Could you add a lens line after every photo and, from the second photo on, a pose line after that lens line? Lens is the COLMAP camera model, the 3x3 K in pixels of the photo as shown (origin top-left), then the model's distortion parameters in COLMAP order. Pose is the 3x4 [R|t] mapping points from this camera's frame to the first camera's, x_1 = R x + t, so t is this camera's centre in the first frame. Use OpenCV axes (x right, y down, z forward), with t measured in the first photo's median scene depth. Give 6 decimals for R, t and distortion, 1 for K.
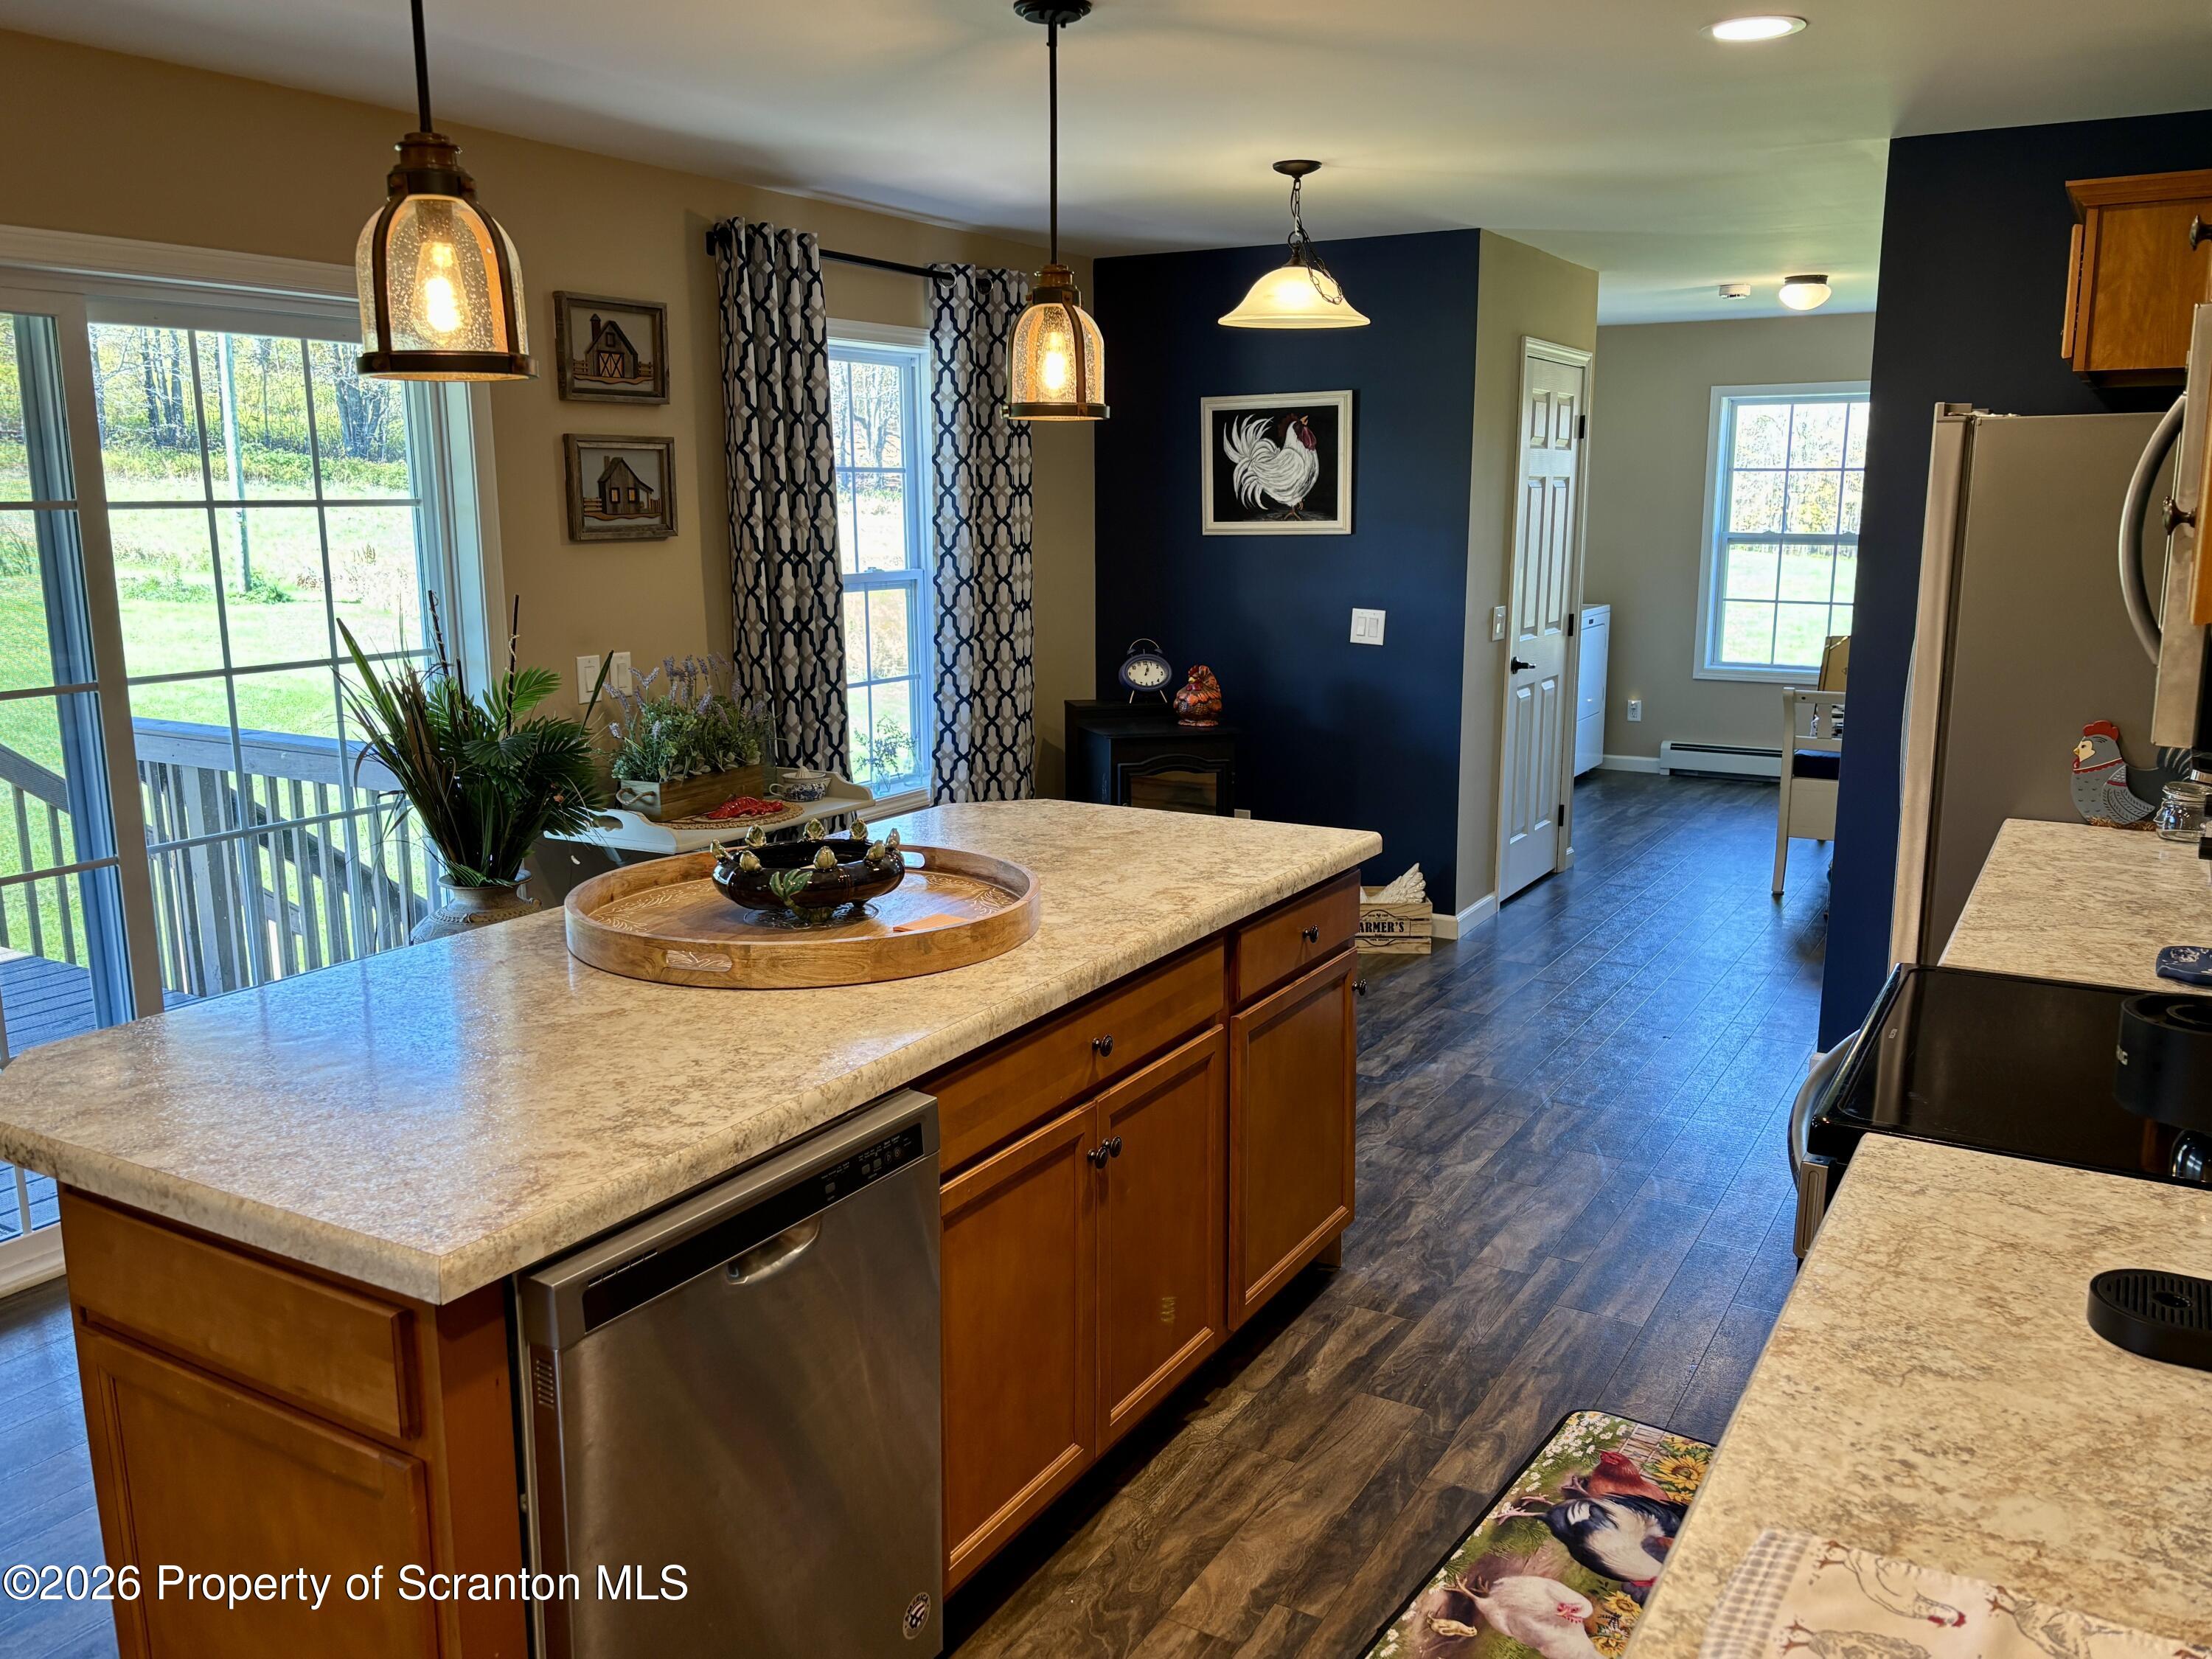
lens RADIAL K [[1739.9, 0, 1106.0], [0, 1739.9, 859.2], [0, 0, 1]] dist [0.210469, -0.625768]
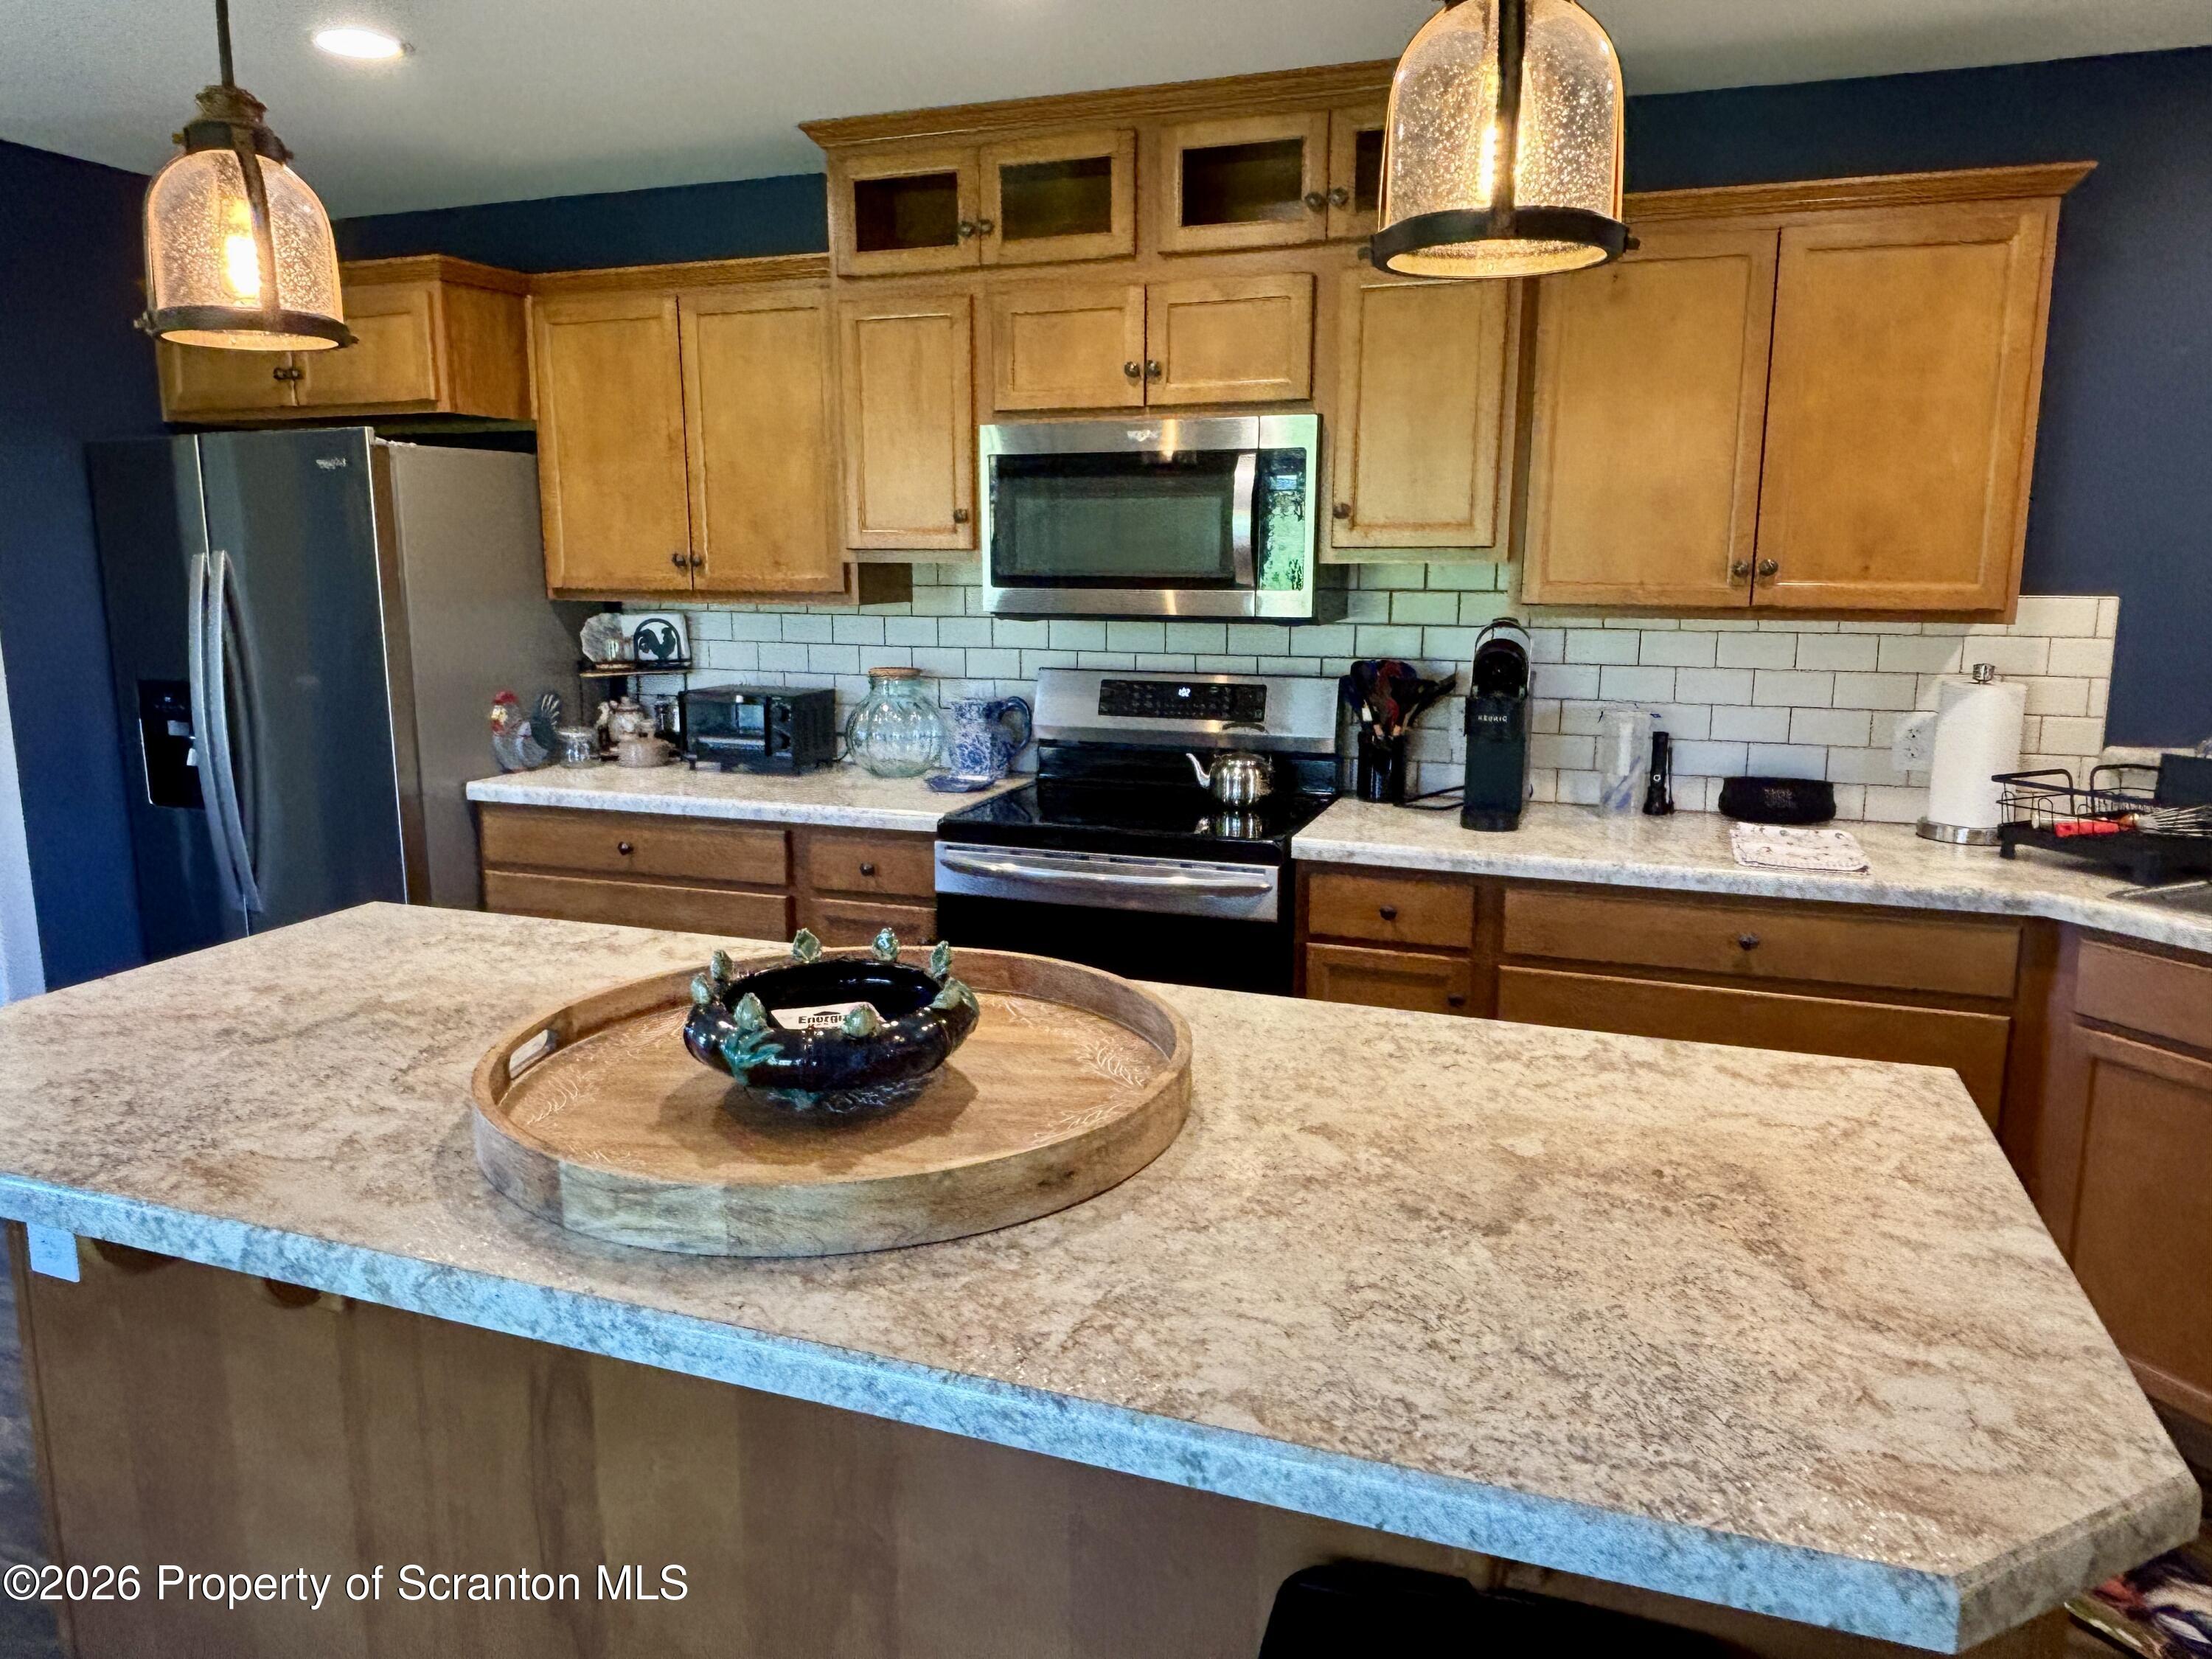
lens RADIAL K [[1489.0, 0, 1105.1], [0, 1489.0, 818.7], [0, 0, 1]] dist [0.007001, -0.000655]
pose [[-0.187510, -0.173335, 0.966848, -0.318990], [0.207842, 0.955018, 0.211523, -0.071174], [-0.960022, 0.240615, -0.143049, 0.434597]]
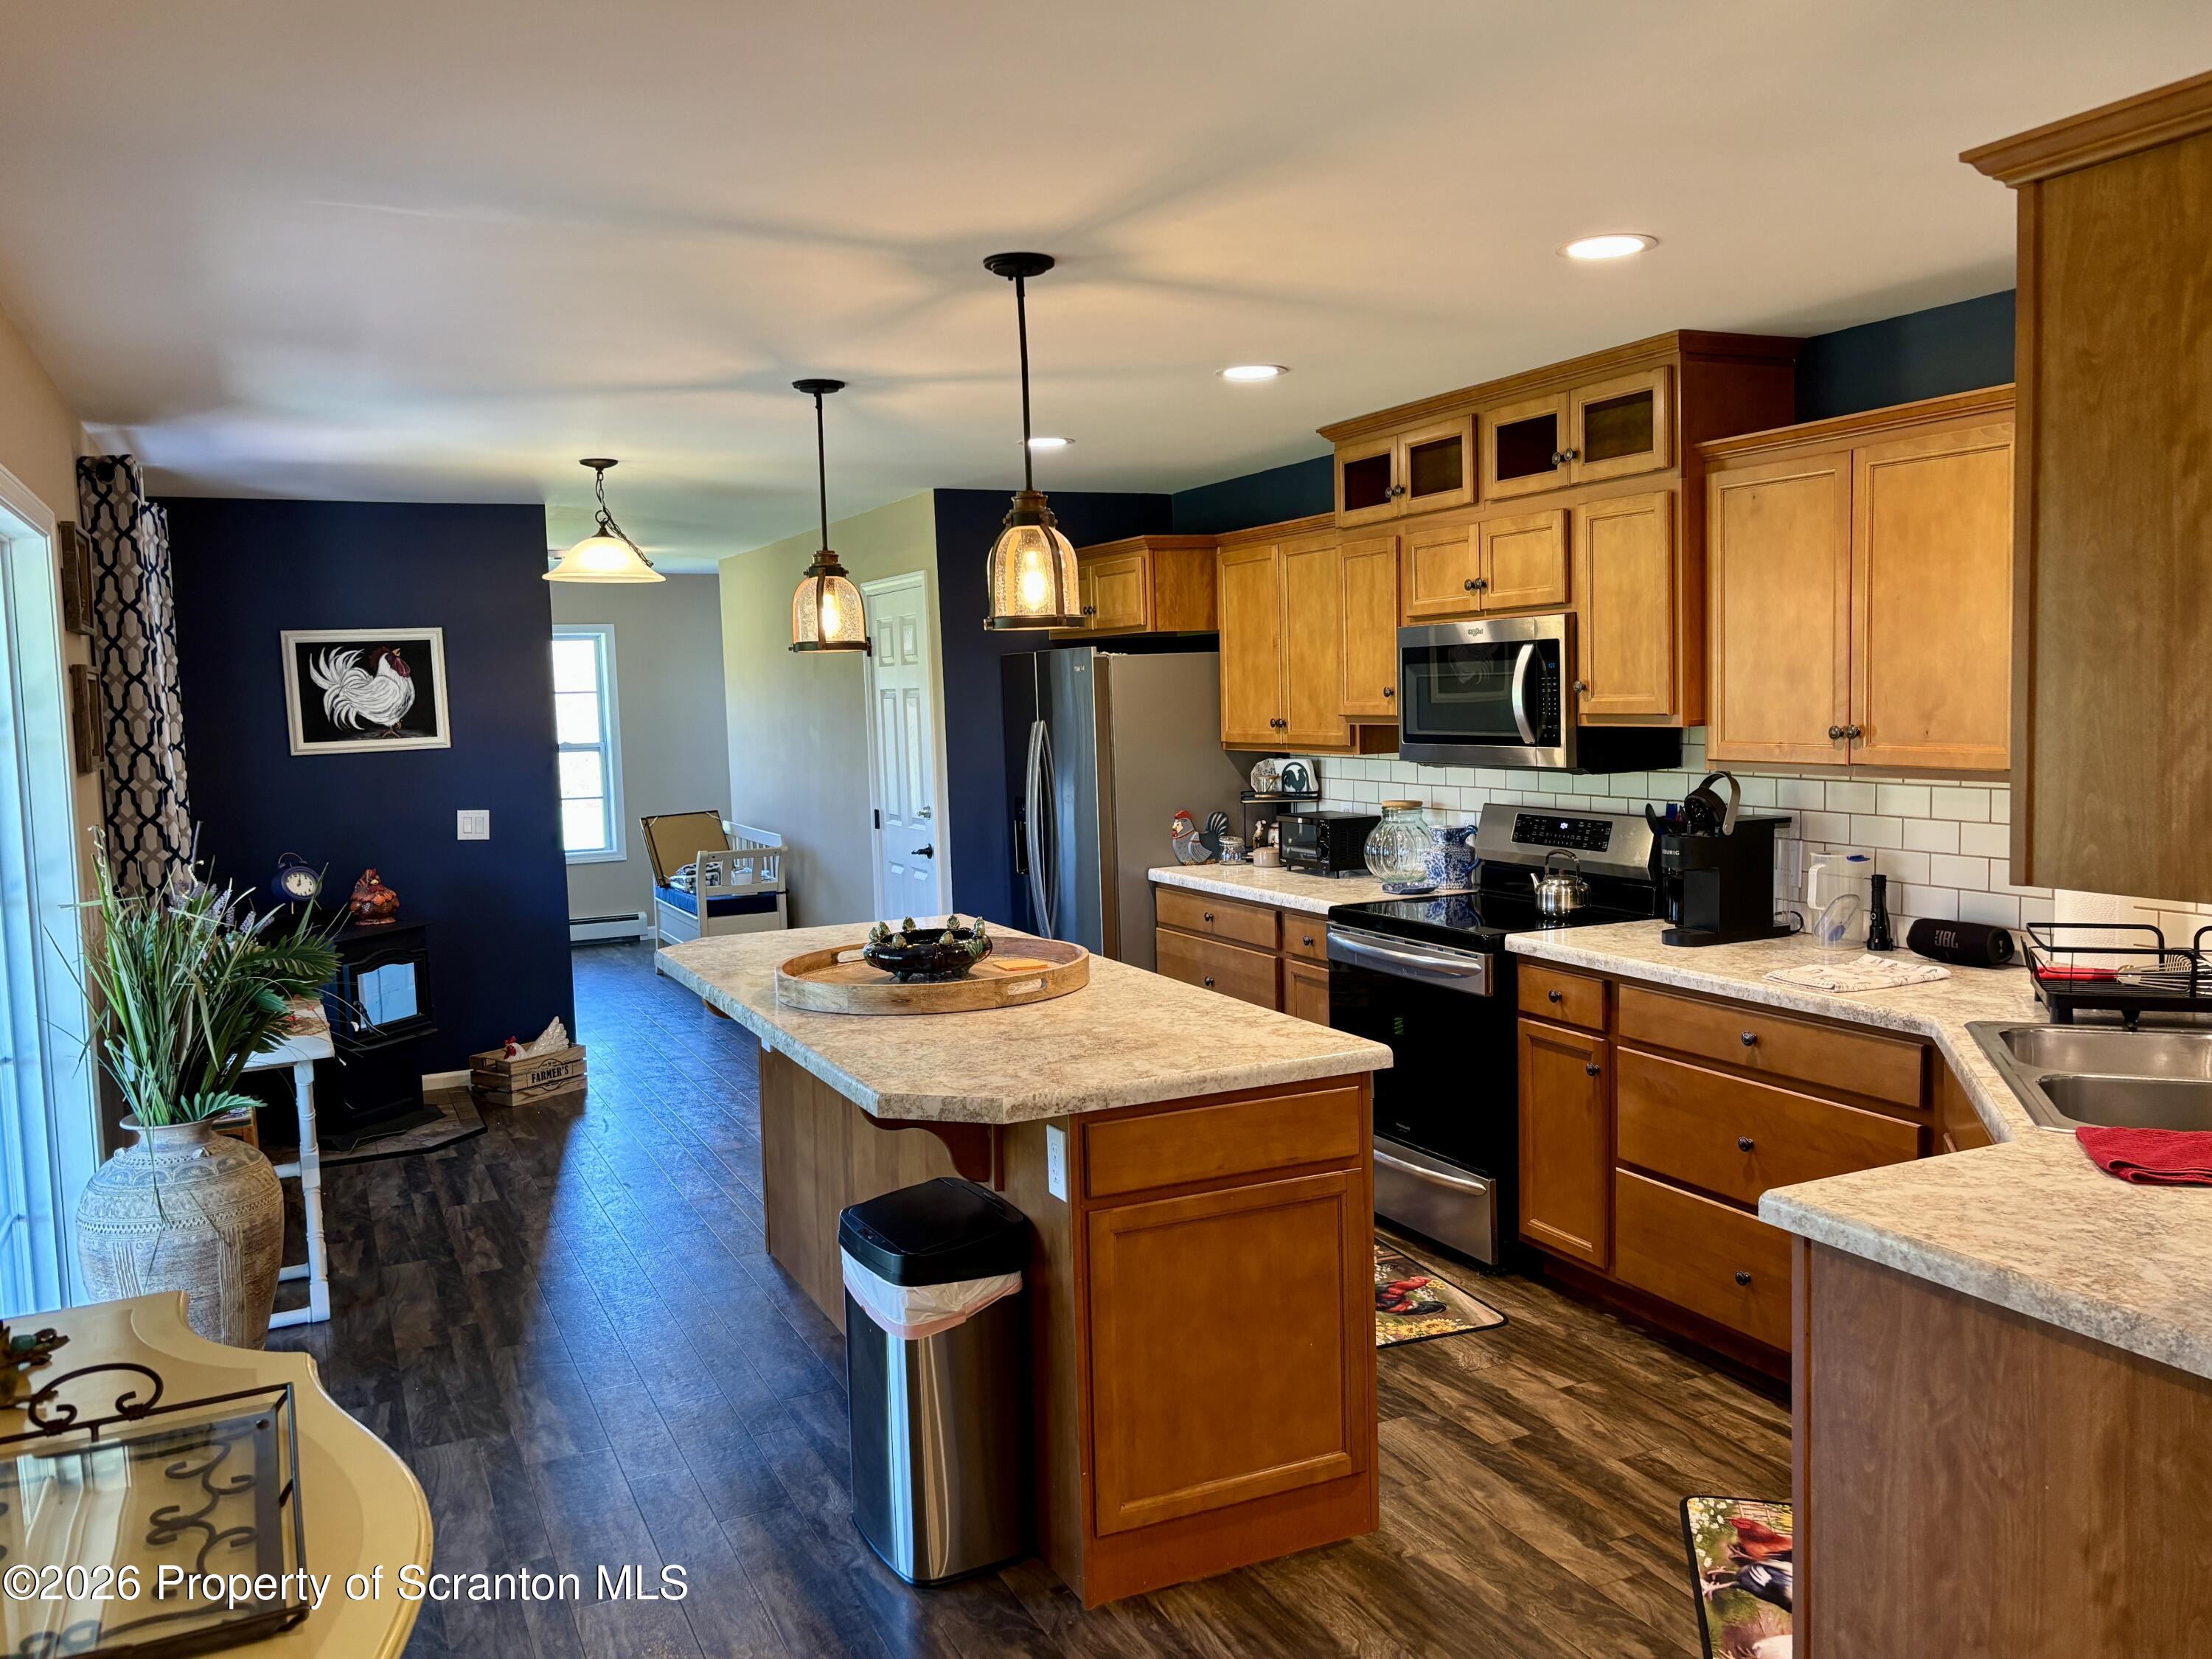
lens RADIAL K [[1714.4, 0, 1106.0], [0, 1714.4, 829.5], [0, 0, 1]] dist [0.036999, -0.003445]
pose [[0.552945, -0.081972, 0.829176, -0.564881], [0.203206, 0.978367, -0.038789, -0.000600], [-0.808059, 0.189942, 0.557640, 0.028773]]
